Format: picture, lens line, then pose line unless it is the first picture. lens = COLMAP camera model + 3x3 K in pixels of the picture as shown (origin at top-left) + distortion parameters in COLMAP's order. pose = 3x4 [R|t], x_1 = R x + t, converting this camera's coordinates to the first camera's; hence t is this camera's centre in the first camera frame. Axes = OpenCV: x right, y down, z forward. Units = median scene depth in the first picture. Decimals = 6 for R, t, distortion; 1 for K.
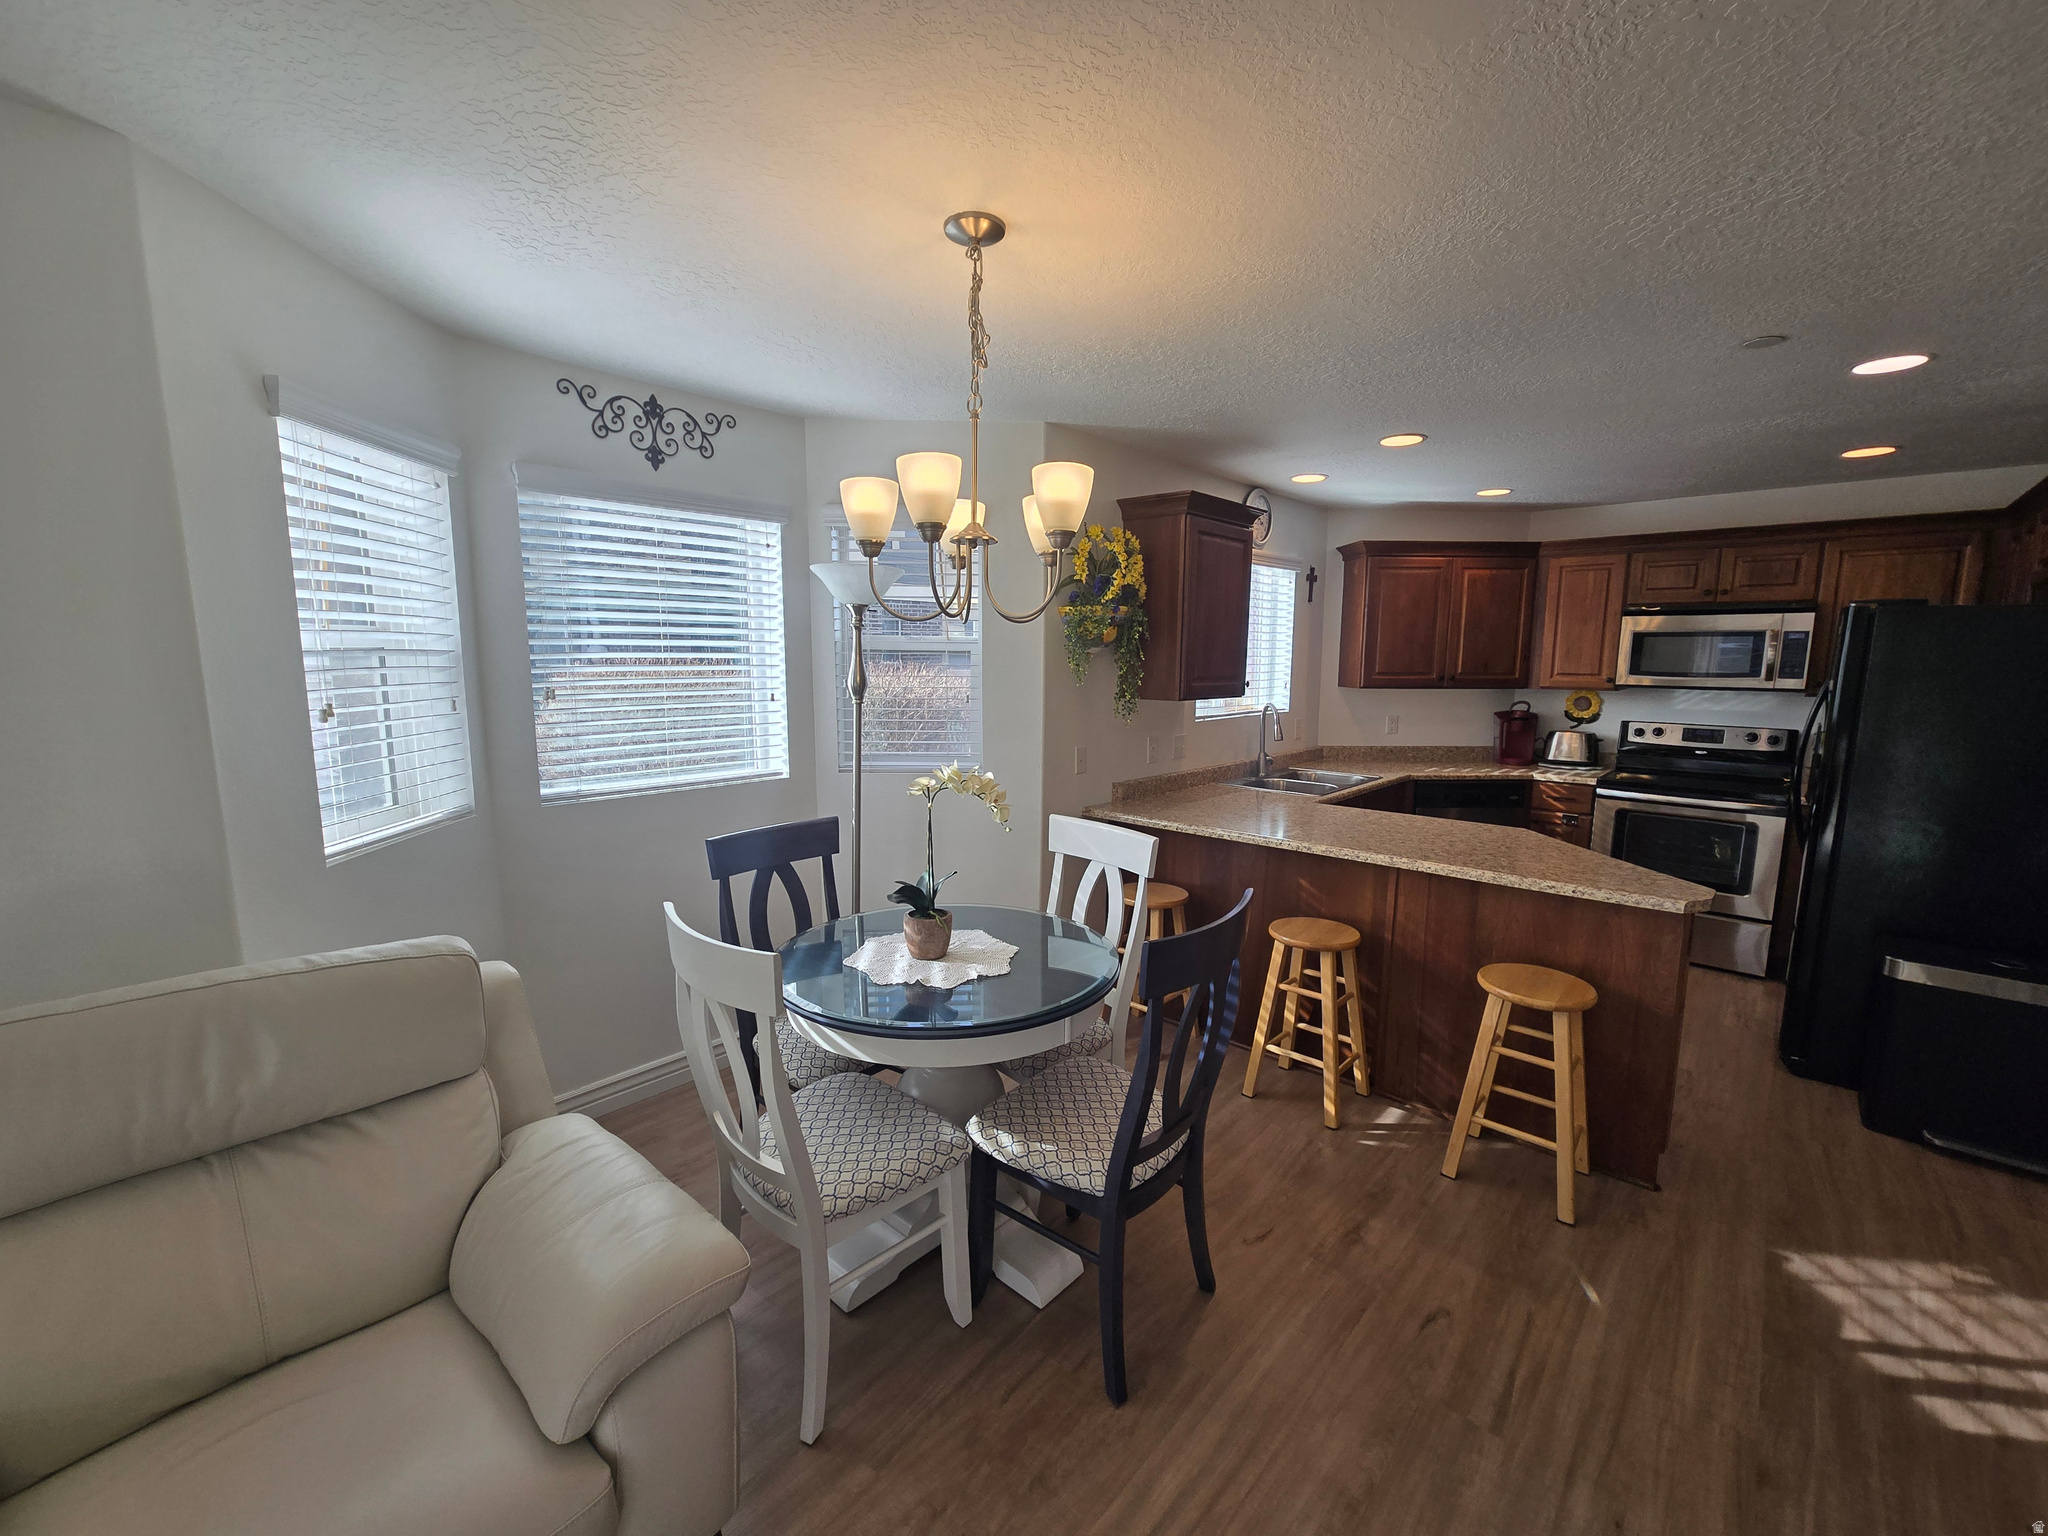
lens RADIAL K [[842.3, 0, 1017.1], [0, 842.3, 763.3], [0, 0, 1]] dist [-0.001111, 0.002139]
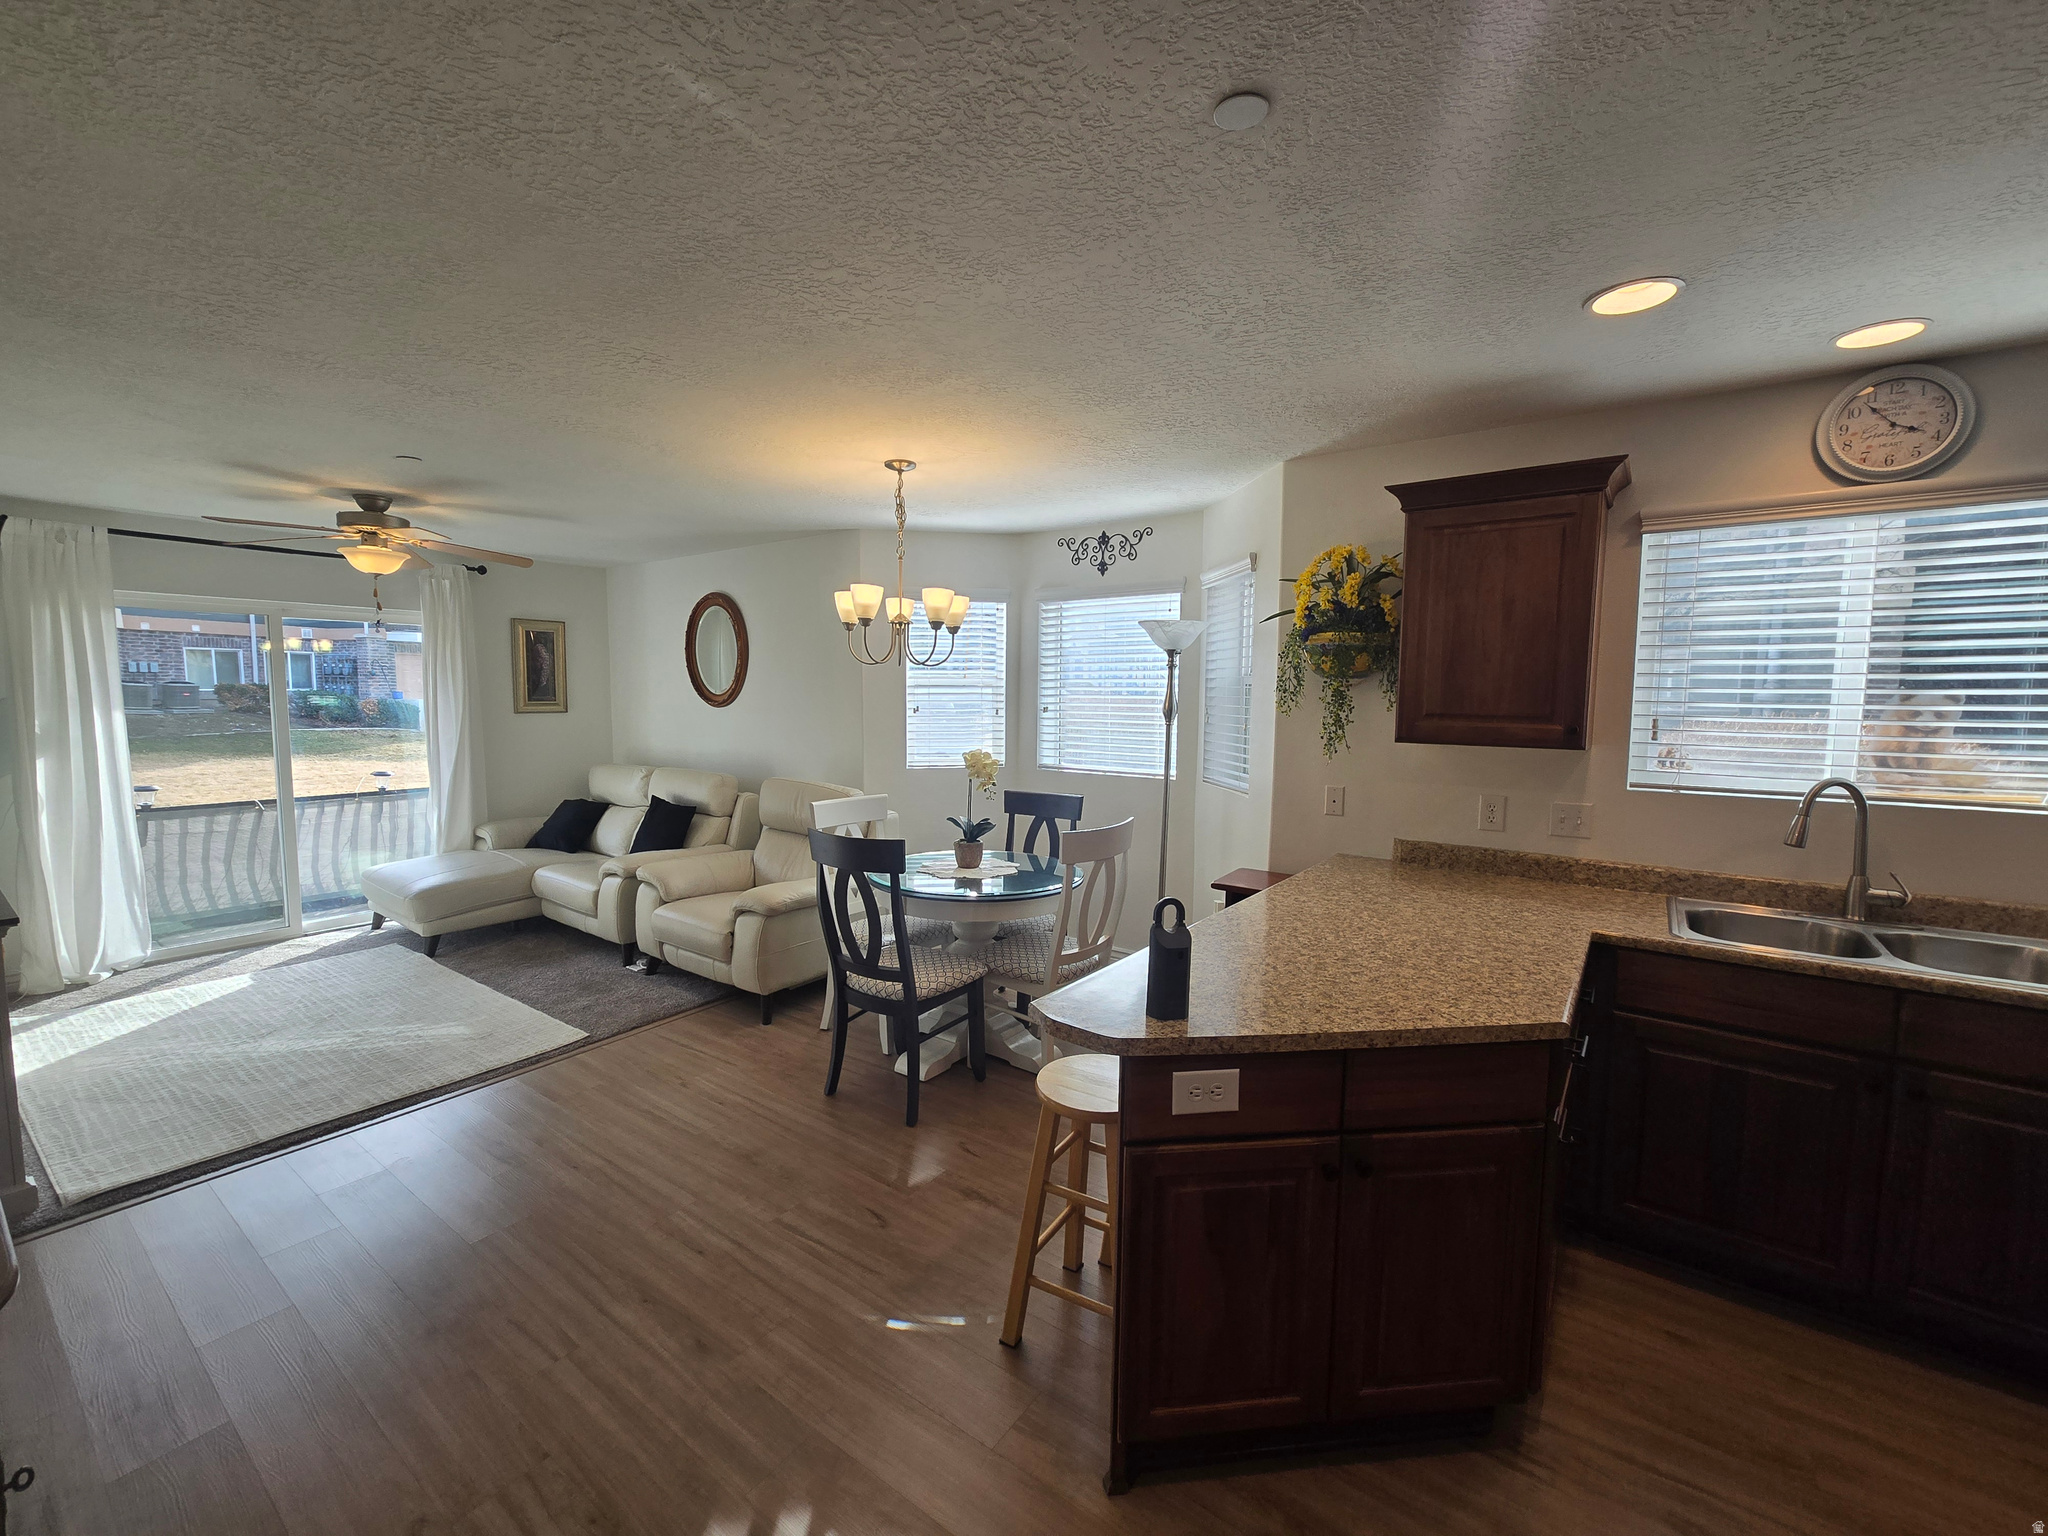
lens RADIAL K [[842.3, 0, 1019.5], [0, 842.3, 763.6], [0, 0, 1]] dist [-0.001111, 0.002139]
pose [[0.112504, 0.077131, -0.990653, 0.746665], [-0.139373, 0.988352, 0.061123, -0.041327], [0.983828, 0.131193, 0.121944, 0.431152]]
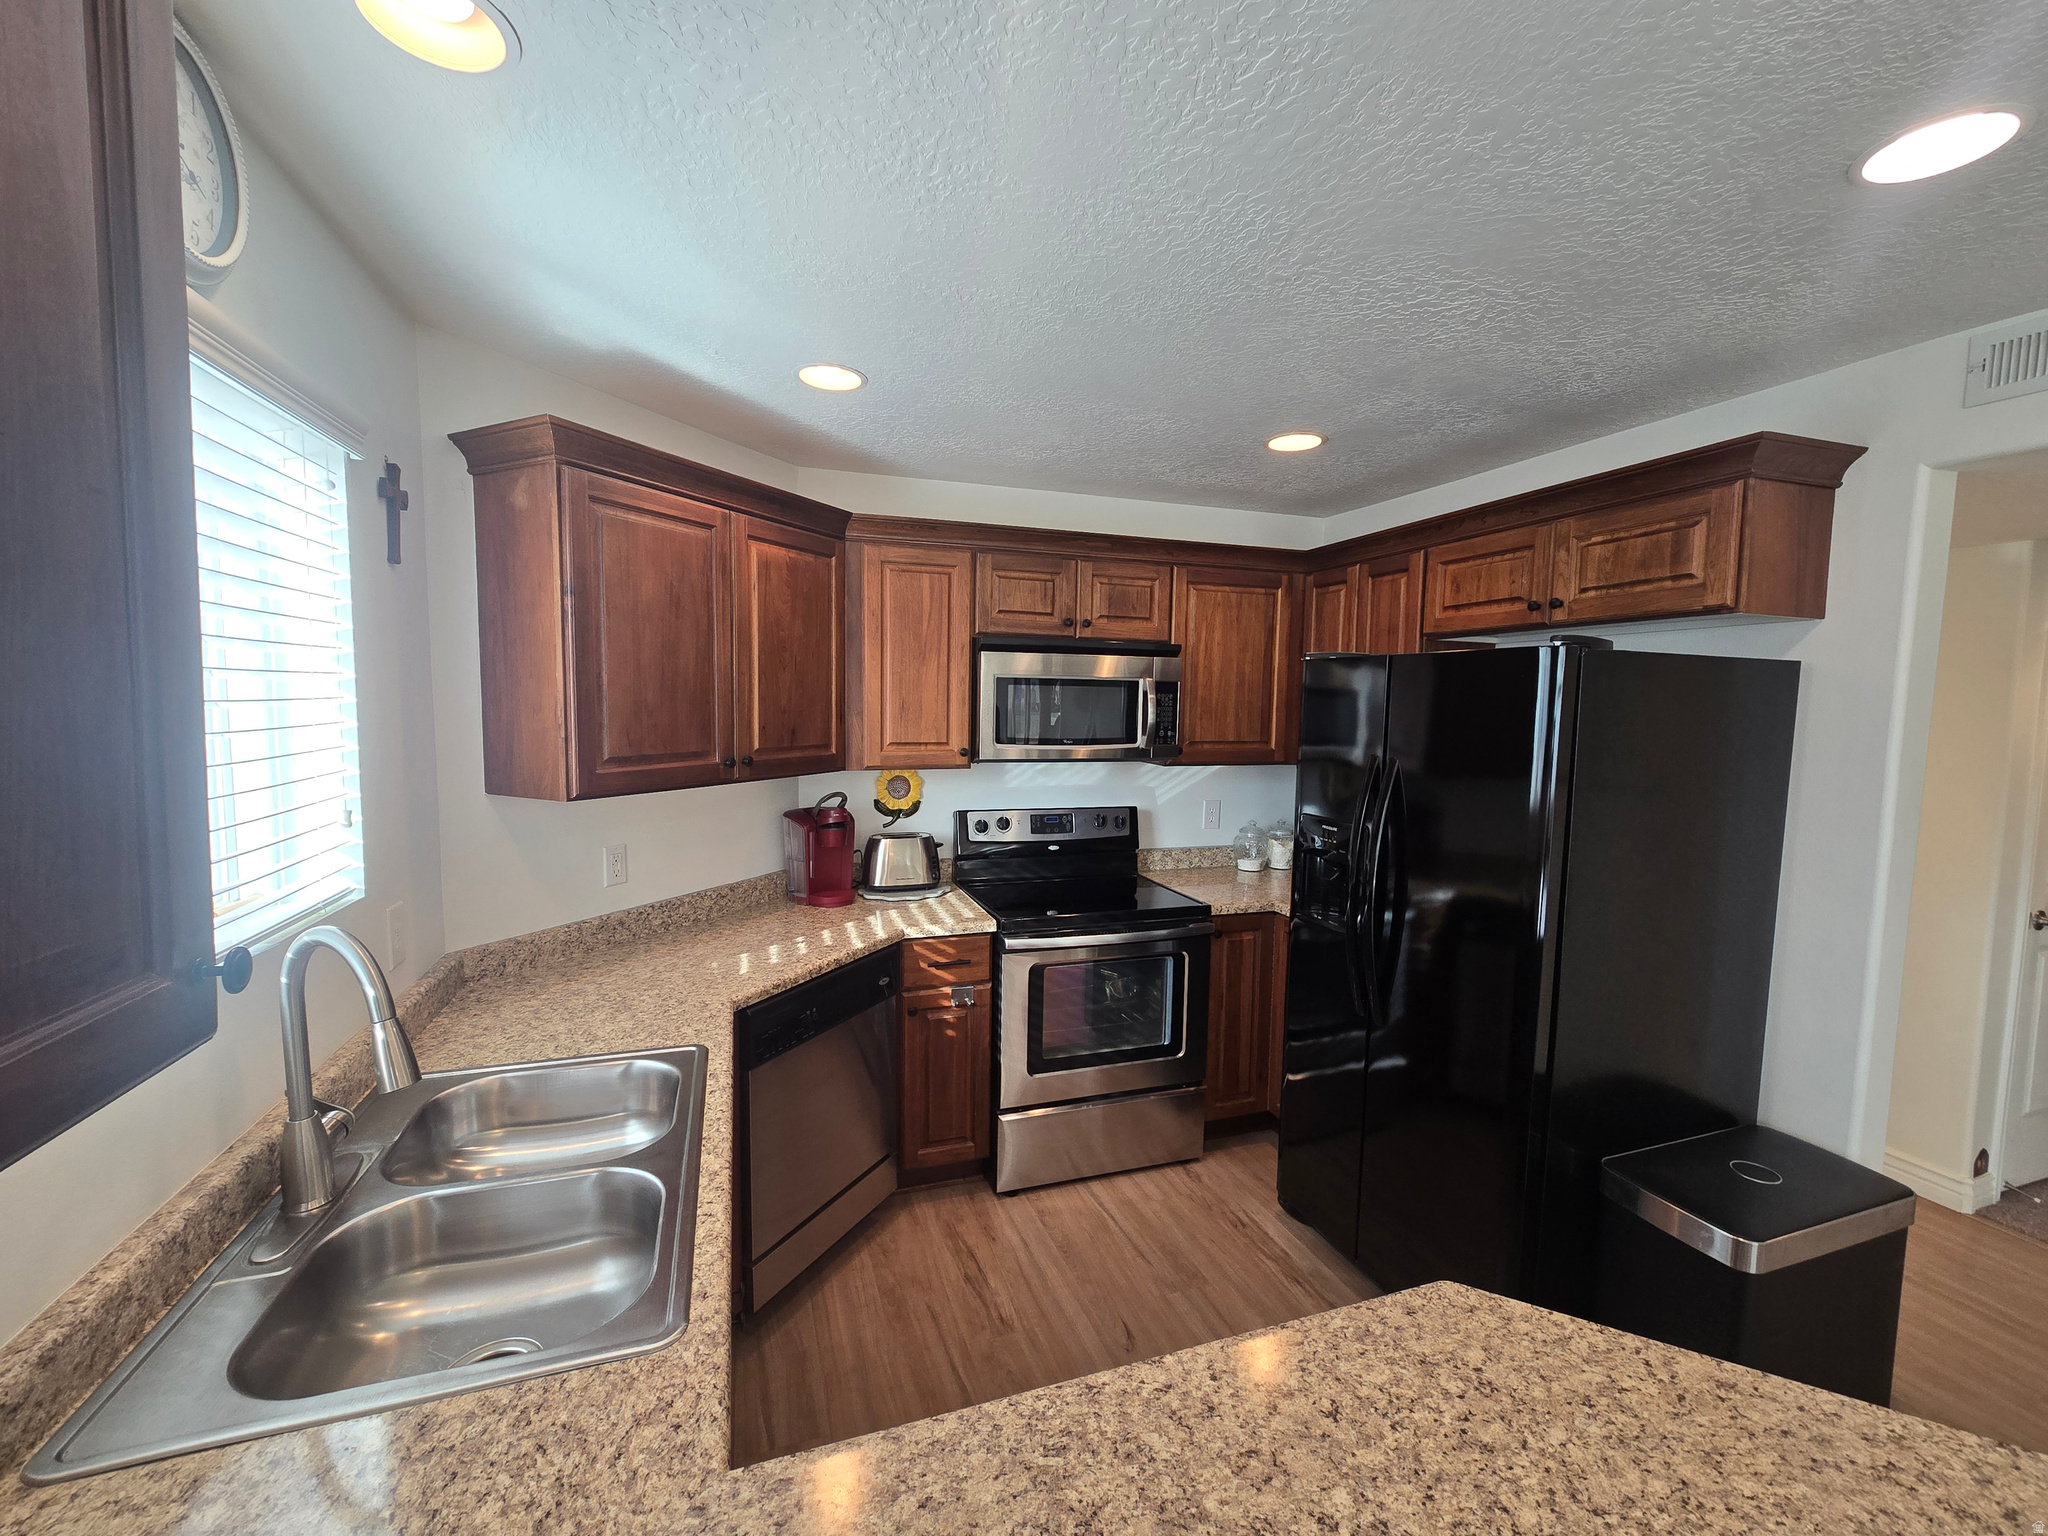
lens RADIAL K [[842.3, 0, 1019.2], [0, 842.3, 767.1], [0, 0, 1]] dist [-0.001111, 0.002139]
pose [[0.474534, -0.068105, 0.877598, 0.181856], [0.104901, 0.994273, 0.020438, -0.100508], [-0.873964, 0.082362, 0.478961, 0.694226]]
